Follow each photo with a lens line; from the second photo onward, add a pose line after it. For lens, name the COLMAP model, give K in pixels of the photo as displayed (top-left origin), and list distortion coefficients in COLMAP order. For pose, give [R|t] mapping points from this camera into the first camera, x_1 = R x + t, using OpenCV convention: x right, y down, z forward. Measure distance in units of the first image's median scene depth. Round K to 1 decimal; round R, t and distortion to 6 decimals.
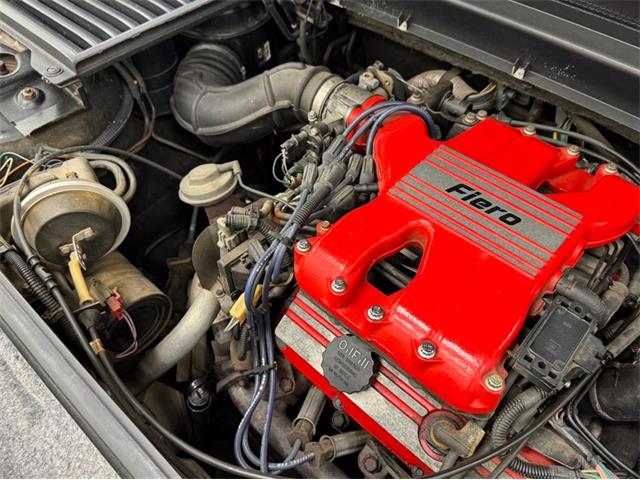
lens RADIAL K [[502.6, 0, 313.9], [0, 502.6, 242.6], [0, 0, 1]] dist [0.078325, -0.225633]
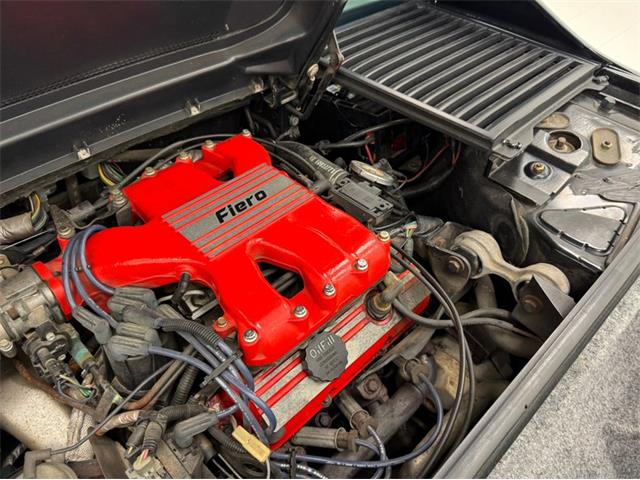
lens RADIAL K [[494.6, 0, 320.0], [0, 494.6, 240.0], [0, 0, 1]] dist [0.084455, -0.254107]
pose [[0.037041, -0.680489, 0.731822, -0.524748], [0.752562, 0.500814, 0.427594, -0.352638], [-0.657479, 0.534903, 0.530660, 0.227908]]
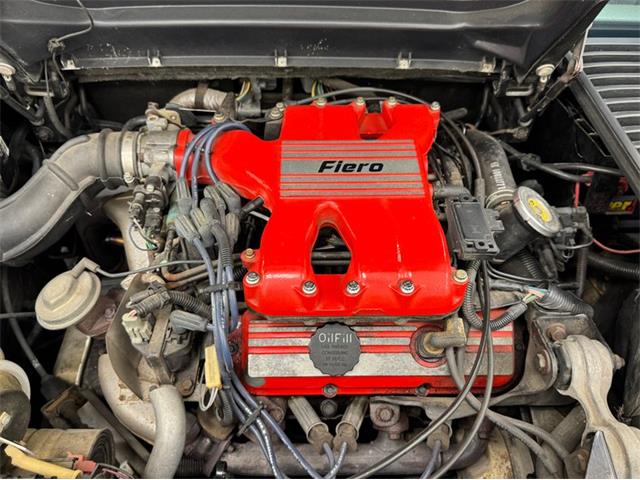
lens RADIAL K [[504.9, 0, 320.0], [0, 504.9, 240.0], [0, 0, 1]] dist [0.048392, -0.178720]
pose [[0.717827, -0.508098, 0.475984, -0.315744], [0.519681, 0.845985, 0.119336, -0.094895], [-0.463309, 0.161697, 0.871320, 0.022629]]
